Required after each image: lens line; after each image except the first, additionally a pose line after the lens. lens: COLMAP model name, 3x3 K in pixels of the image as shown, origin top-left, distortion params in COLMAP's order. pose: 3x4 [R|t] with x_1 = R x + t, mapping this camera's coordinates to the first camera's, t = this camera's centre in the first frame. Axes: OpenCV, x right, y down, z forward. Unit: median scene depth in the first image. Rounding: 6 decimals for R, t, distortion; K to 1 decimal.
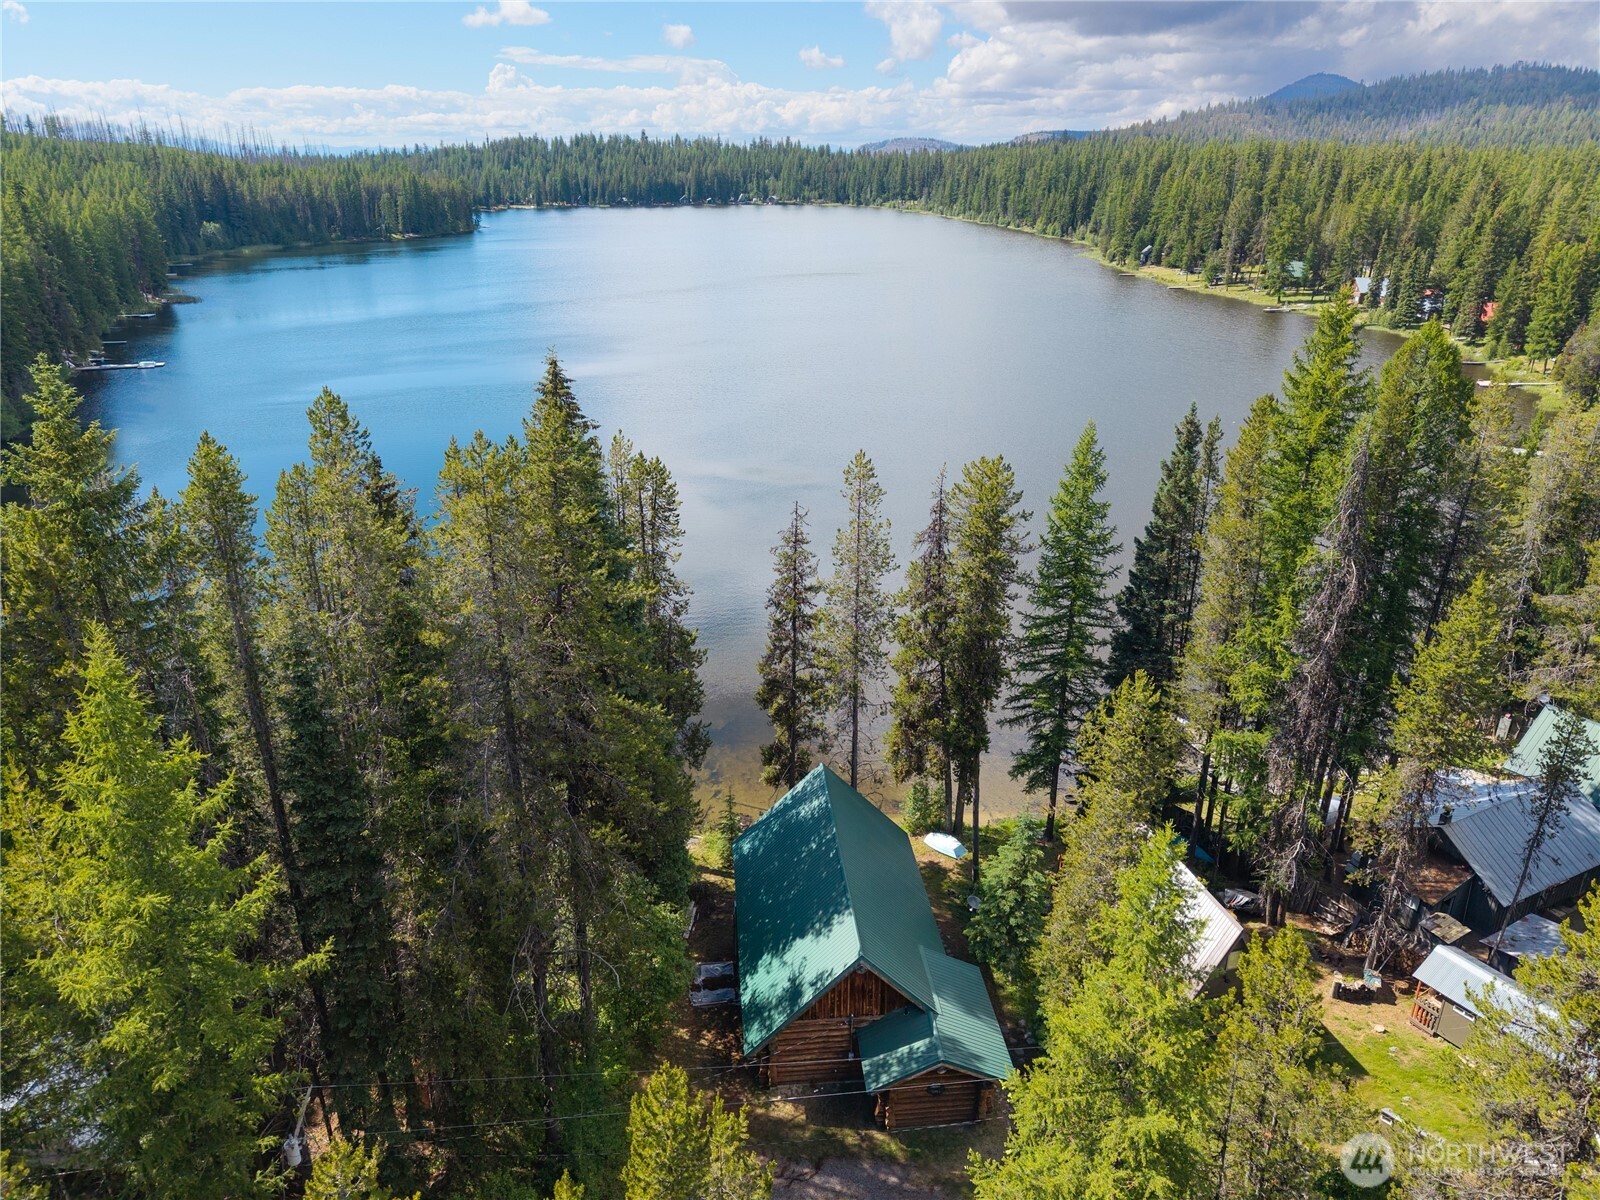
lens RADIAL K [[1083.2, 0, 802.2], [0, 1083.2, 615.9], [0, 0, 1]] dist [0.038541, -0.036196]
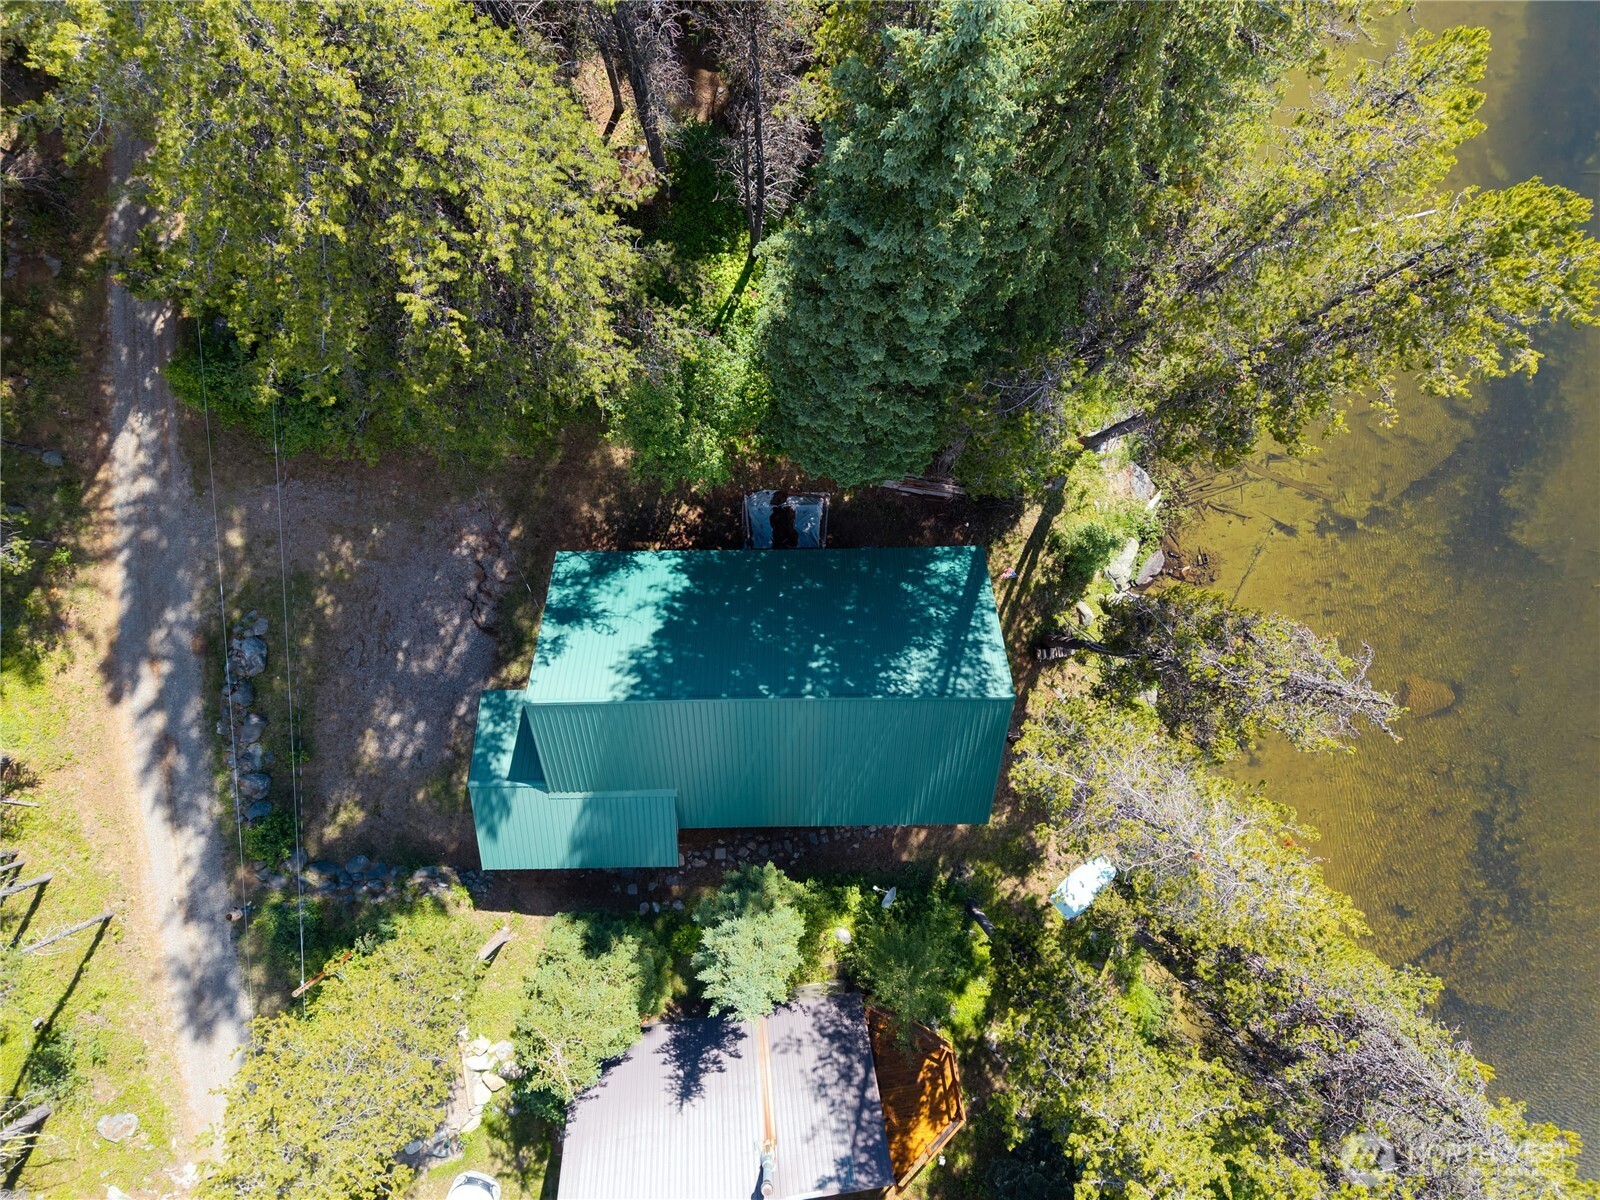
lens RADIAL K [[1083.2, 0, 802.2], [0, 1083.2, 615.9], [0, 0, 1]] dist [0.038541, -0.036196]
pose [[-0.076870, 0.997037, 0.003020, -0.020004], [-0.403671, -0.033892, 0.914276, -0.388577], [0.911669, 0.069061, 0.405080, 0.757362]]
